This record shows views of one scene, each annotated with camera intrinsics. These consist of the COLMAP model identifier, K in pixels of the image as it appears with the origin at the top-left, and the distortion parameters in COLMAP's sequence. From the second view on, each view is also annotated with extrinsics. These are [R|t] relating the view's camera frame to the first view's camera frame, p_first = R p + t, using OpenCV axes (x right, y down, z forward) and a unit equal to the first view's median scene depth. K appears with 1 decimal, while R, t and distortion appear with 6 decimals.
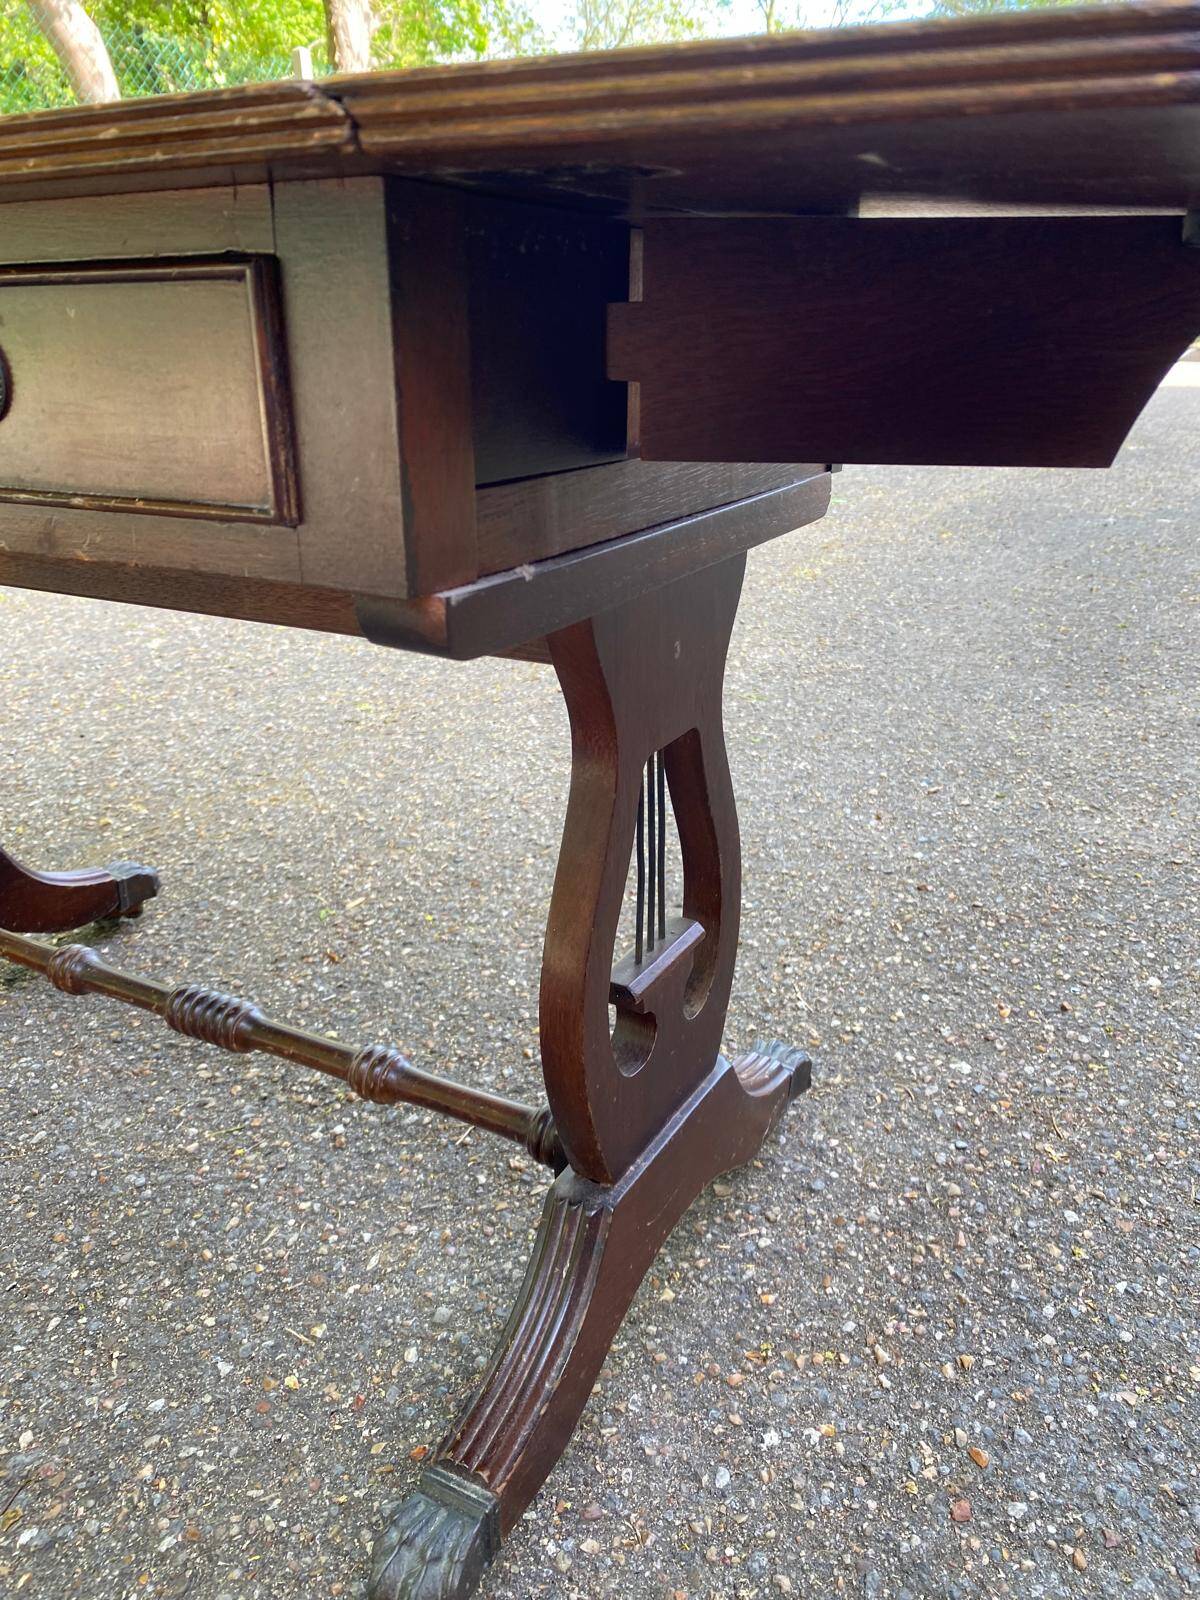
lens RADIAL K [[1227.4, 0, 607.6], [0, 1227.4, 794.6], [0, 0, 1]] dist [0.020241, -0.022547]
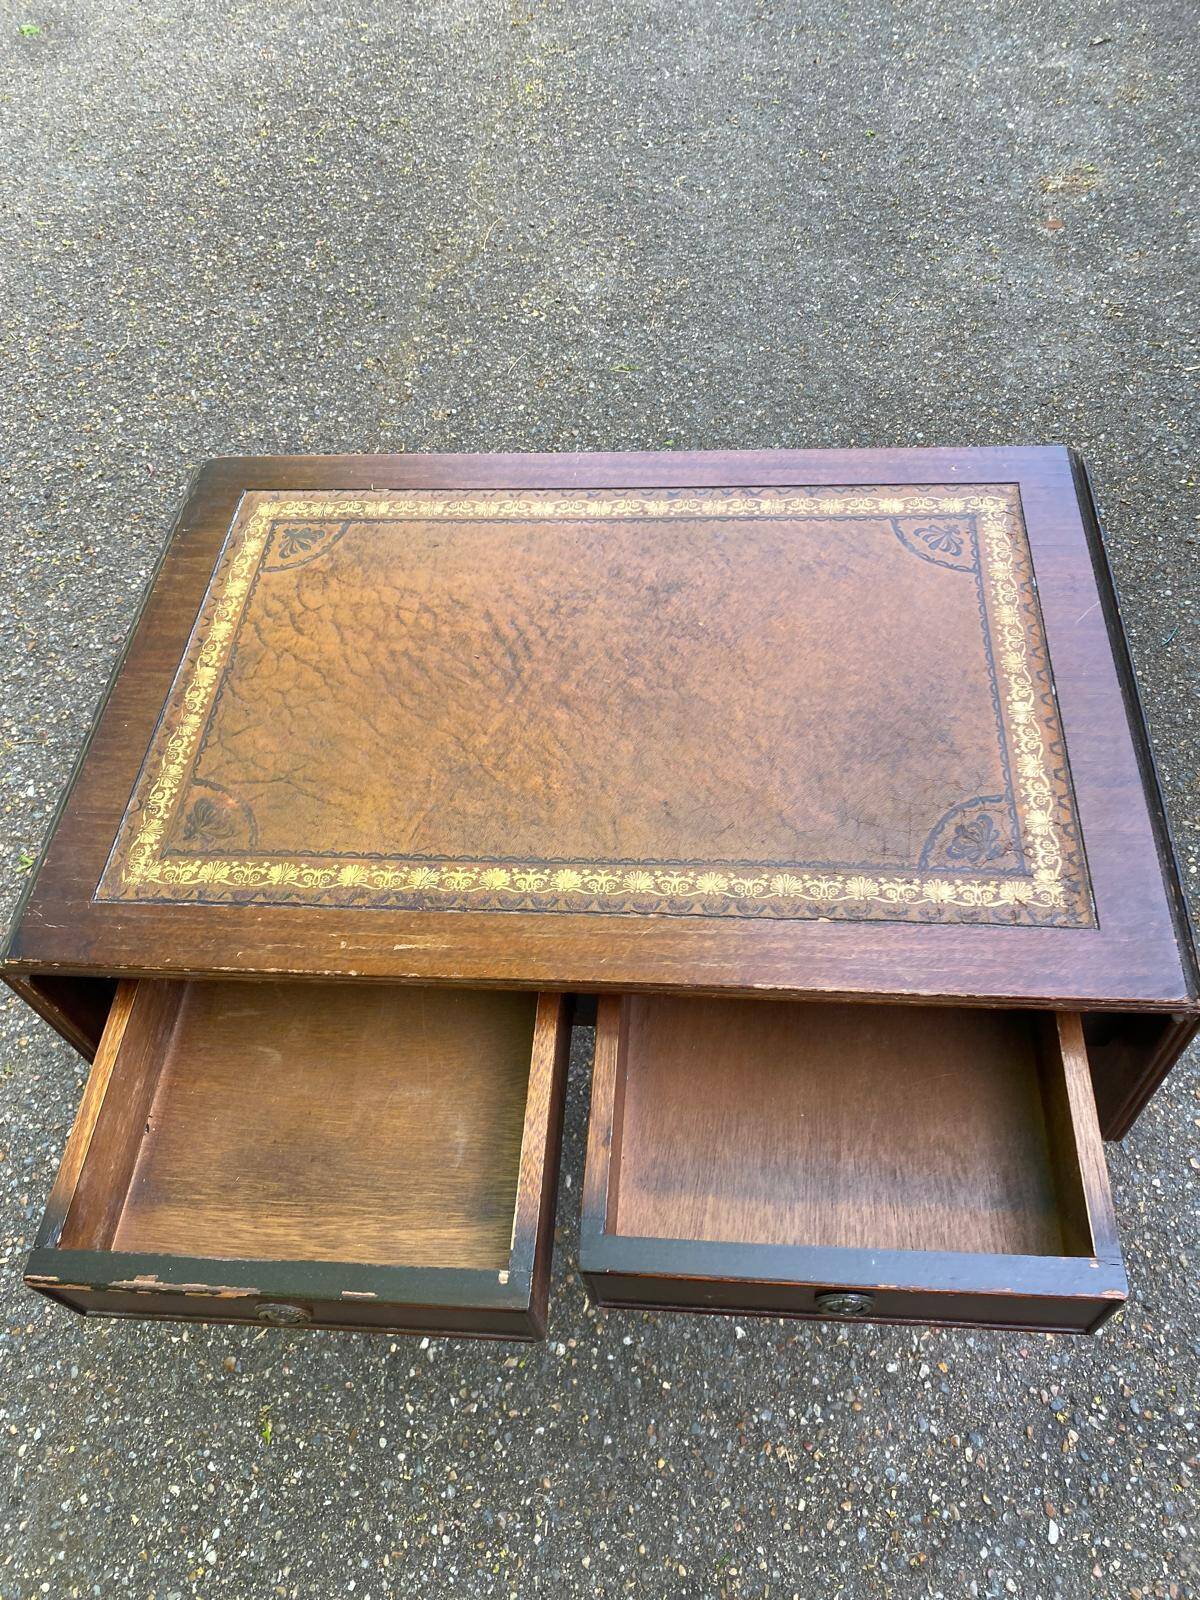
lens RADIAL K [[1227.4, 0, 588.8], [0, 1227.4, 798.5], [0, 0, 1]] dist [0.020241, -0.022547]
pose [[0.909567, -0.374373, 0.180370, -0.651728], [0.220737, 0.803008, 0.553582, -1.020741], [-0.352085, -0.463705, 0.813028, -0.125455]]
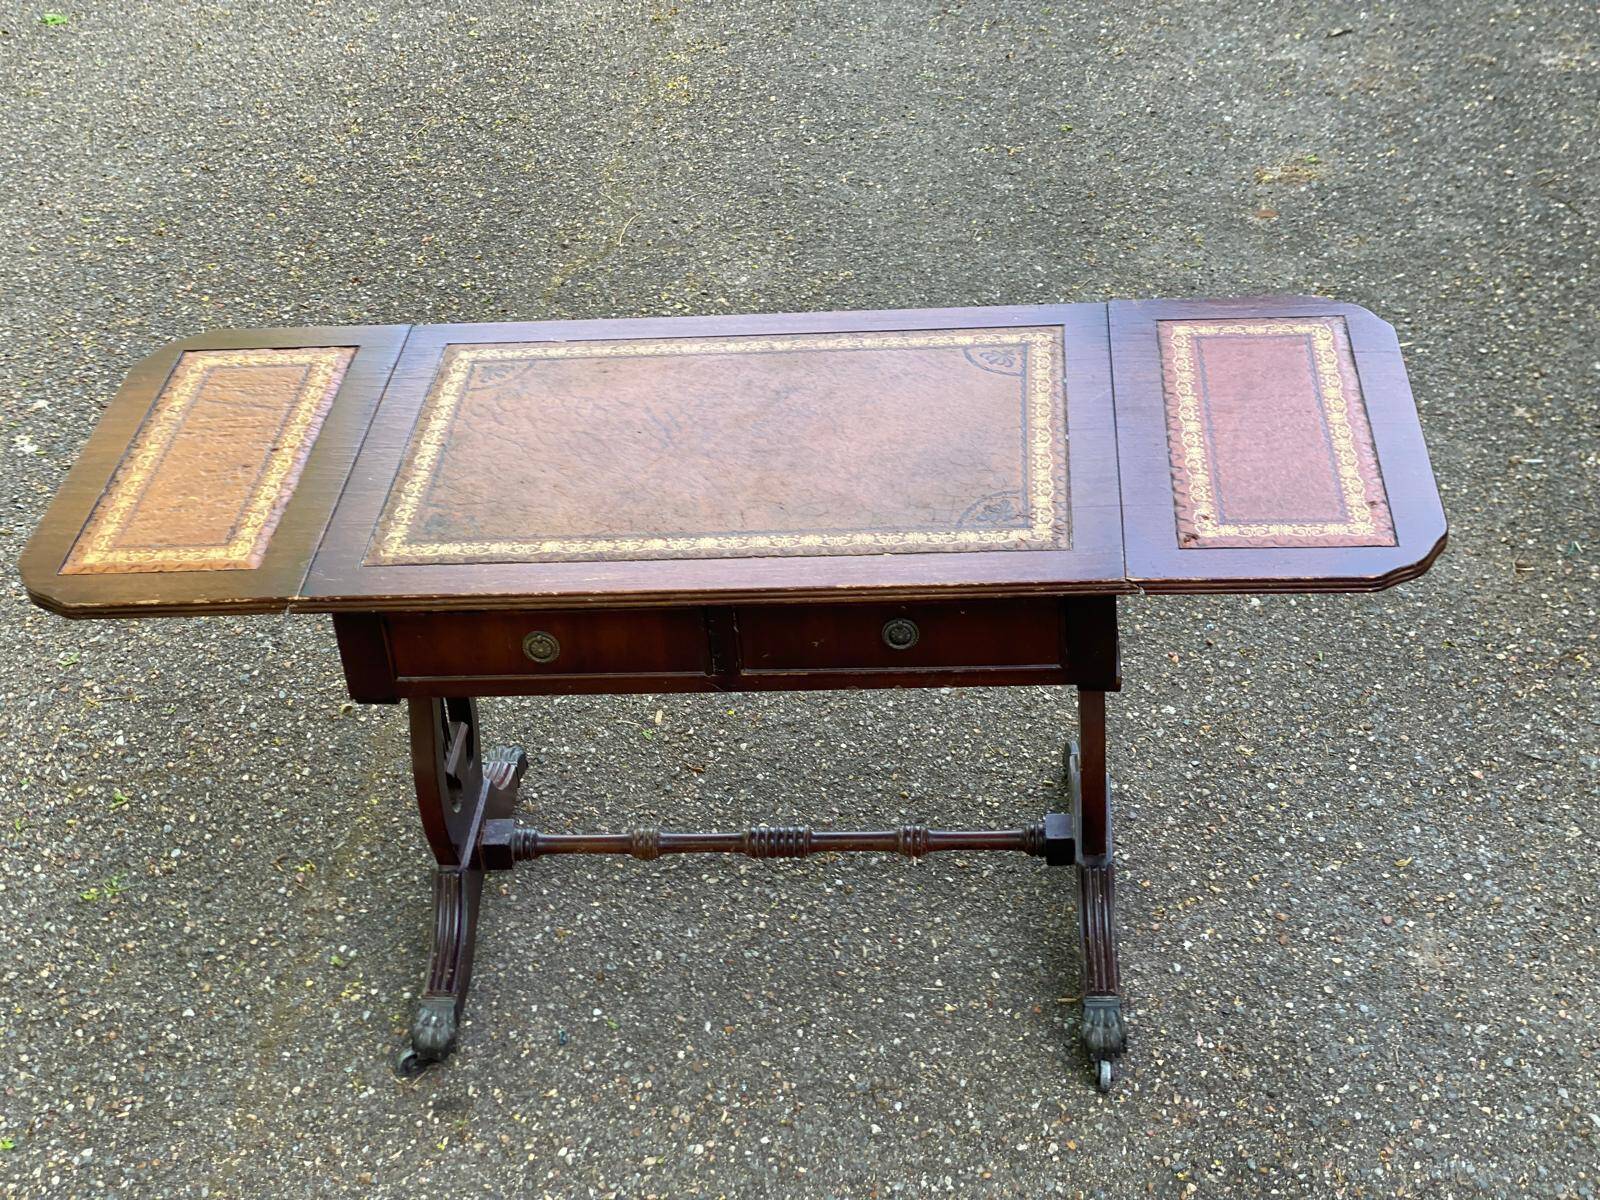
lens RADIAL K [[2425.8, 0, 781.8], [0, 2425.8, 567.0], [0, 0, 1]] dist [0.094031, 0.000000]
pose [[0.906931, -0.292109, 0.303560, -1.334597], [0.218712, 0.942327, 0.253347, -1.075541], [-0.360058, -0.163376, 0.918513, -2.056374]]
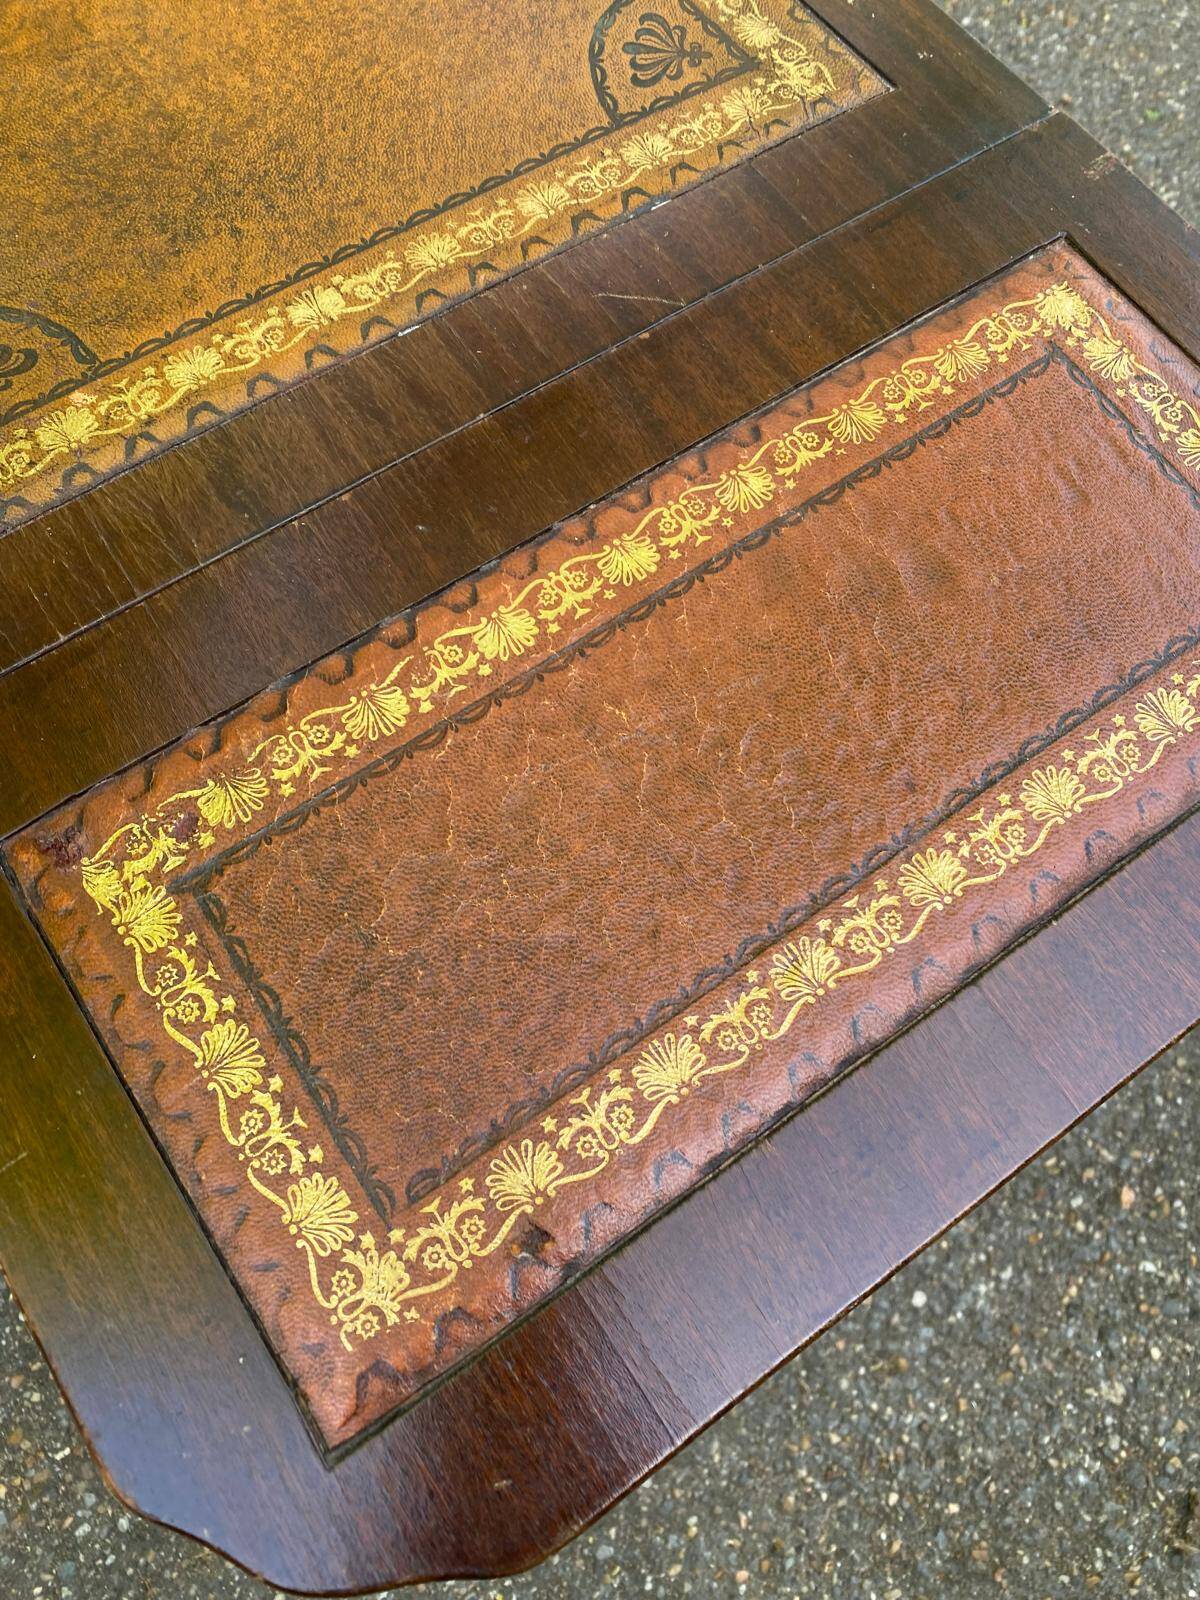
lens RADIAL K [[1227.4, 0, 631.8], [0, 1227.4, 765.7], [0, 0, 1]] dist [0.020241, -0.022547]
pose [[0.898339, 0.415696, -0.142070, 0.257440], [-0.189175, 0.657935, 0.728927, -0.665001], [0.396485, -0.627947, 0.669688, 0.244984]]
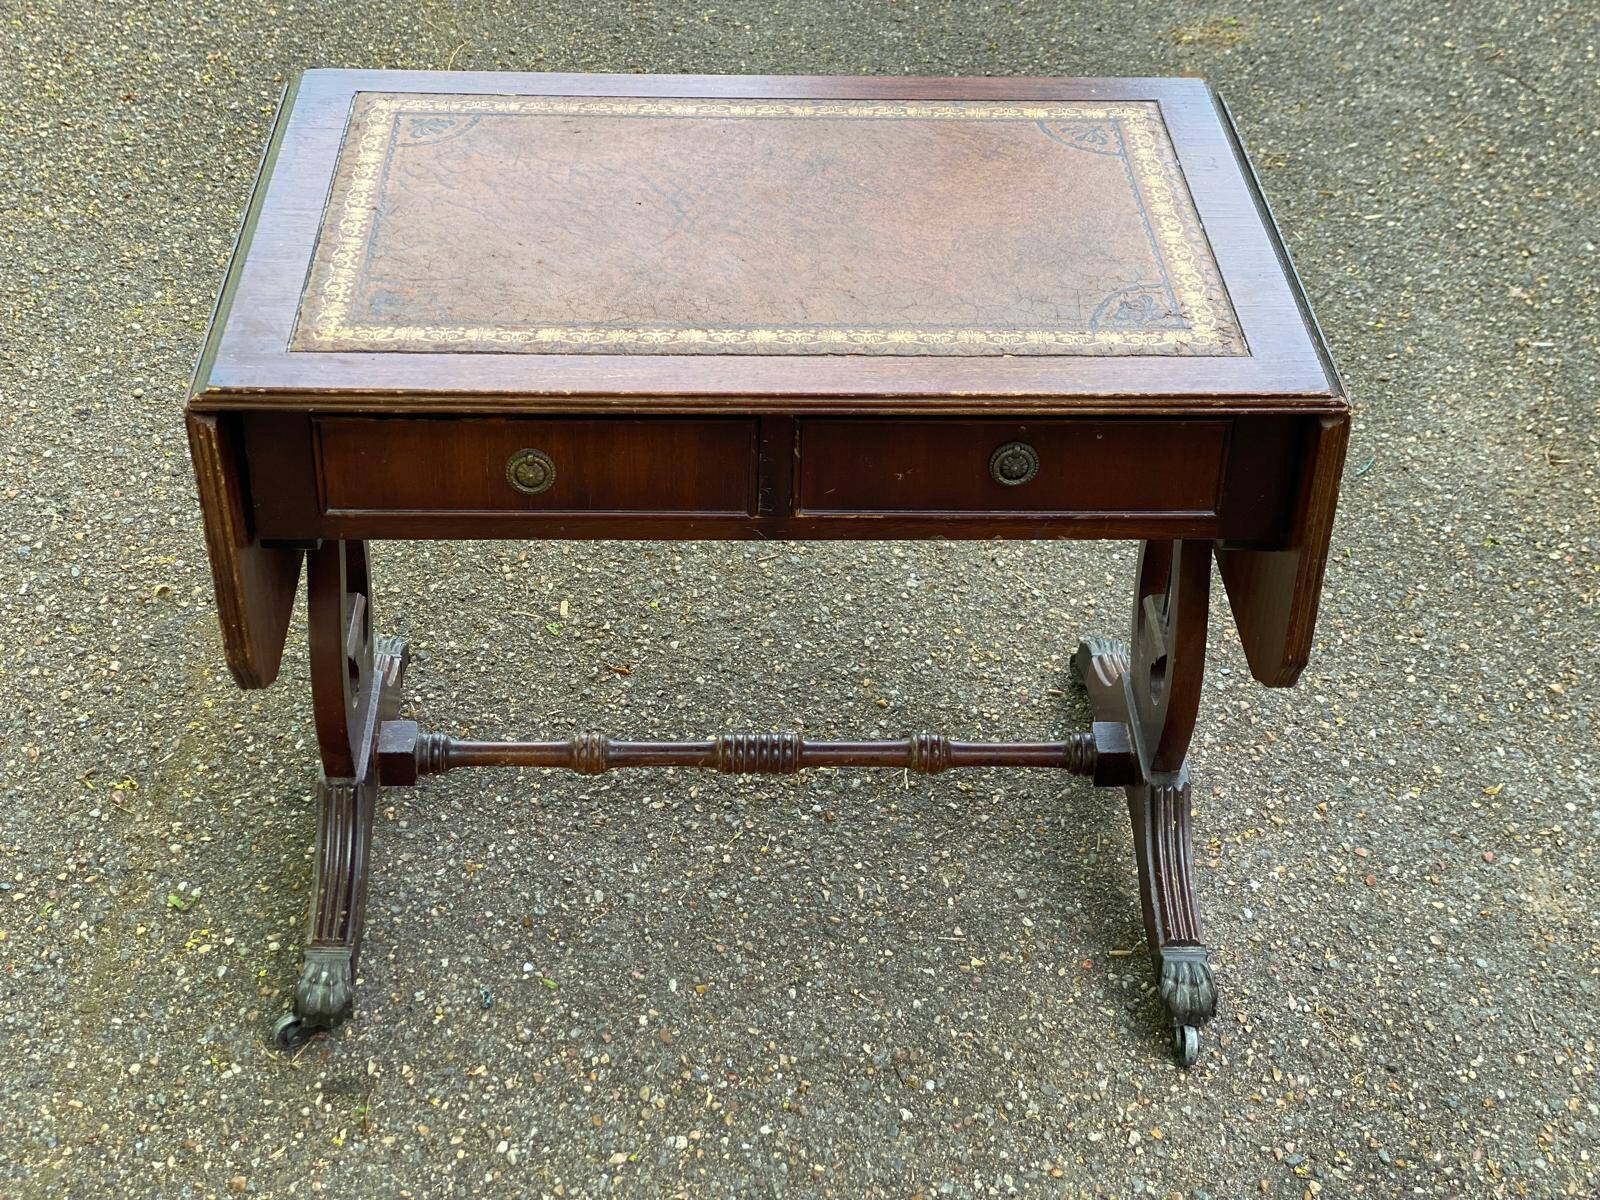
lens RADIAL K [[2425.8, 0, 768.8], [0, 2425.8, 578.7], [0, 0, 1]] dist [0.094031, 0.000000]
pose [[0.862972, -0.275448, 0.423565, -1.504271], [0.157472, 0.943199, 0.292536, -0.808614], [-0.480085, -0.185751, 0.857330, -1.232840]]
